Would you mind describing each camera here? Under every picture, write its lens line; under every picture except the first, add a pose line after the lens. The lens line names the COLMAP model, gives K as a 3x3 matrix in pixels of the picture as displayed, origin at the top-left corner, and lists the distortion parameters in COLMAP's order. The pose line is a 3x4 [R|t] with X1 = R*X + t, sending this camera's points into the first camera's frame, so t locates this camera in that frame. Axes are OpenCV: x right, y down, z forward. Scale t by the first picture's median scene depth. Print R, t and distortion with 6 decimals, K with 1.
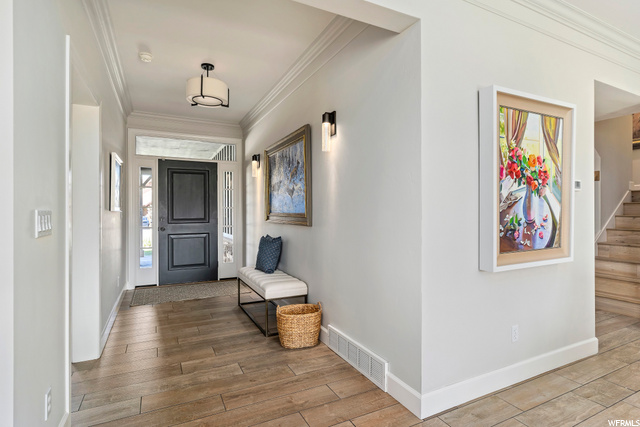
lens RADIAL K [[327.9, 0, 320.0], [0, 327.9, 213.5], [0, 0, 1]] dist [-0.001179, 0.000163]
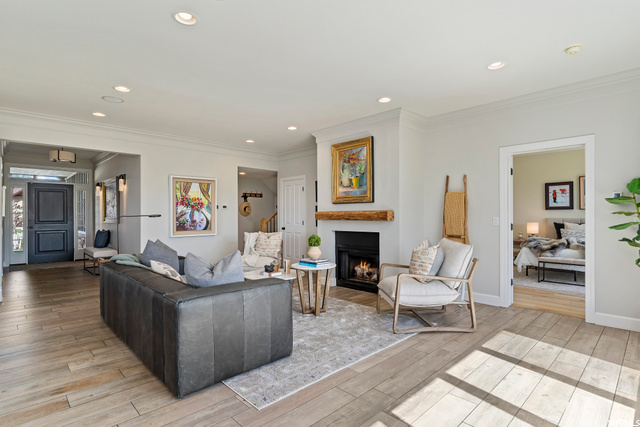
lens RADIAL K [[327.9, 0, 320.0], [0, 327.9, 213.5], [0, 0, 1]] dist [-0.001179, 0.000163]
pose [[0.954412, 0.002891, 0.298477, 0.463877], [-0.000138, 0.999957, -0.009246, -0.005921], [-0.298491, 0.008783, 0.954372, -1.137727]]
